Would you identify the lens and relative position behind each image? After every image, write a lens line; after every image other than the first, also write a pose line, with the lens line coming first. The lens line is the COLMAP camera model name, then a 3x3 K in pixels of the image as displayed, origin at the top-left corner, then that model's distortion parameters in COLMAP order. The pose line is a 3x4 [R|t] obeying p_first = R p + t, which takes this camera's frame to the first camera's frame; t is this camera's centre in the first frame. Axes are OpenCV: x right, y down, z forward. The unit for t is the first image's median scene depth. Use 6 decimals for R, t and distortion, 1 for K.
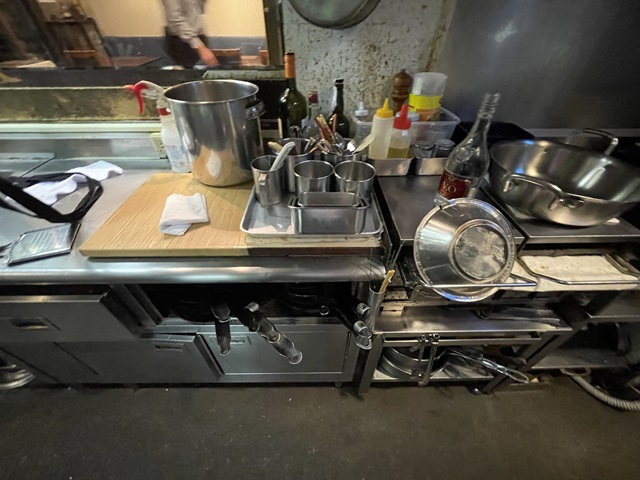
lens RADIAL K [[260.7, 0, 319.2], [0, 260.7, 239.4], [0, 0, 1]] dist [0.001117, -0.000604]
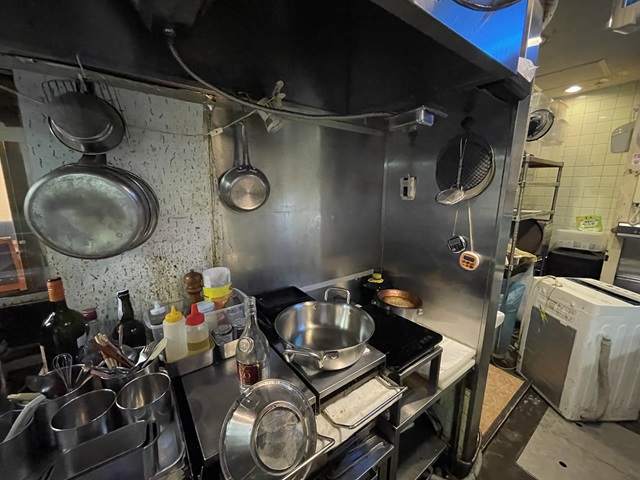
lens RADIAL K [[260.7, 0, 319.9], [0, 260.7, 238.9], [0, 0, 1]] dist [0.001117, -0.000604]
pose [[0.816487, -0.107546, 0.567260, 0.150948], [0.379976, 0.839826, -0.387699, -0.101996], [-0.434704, 0.532096, 0.726572, -0.181893]]
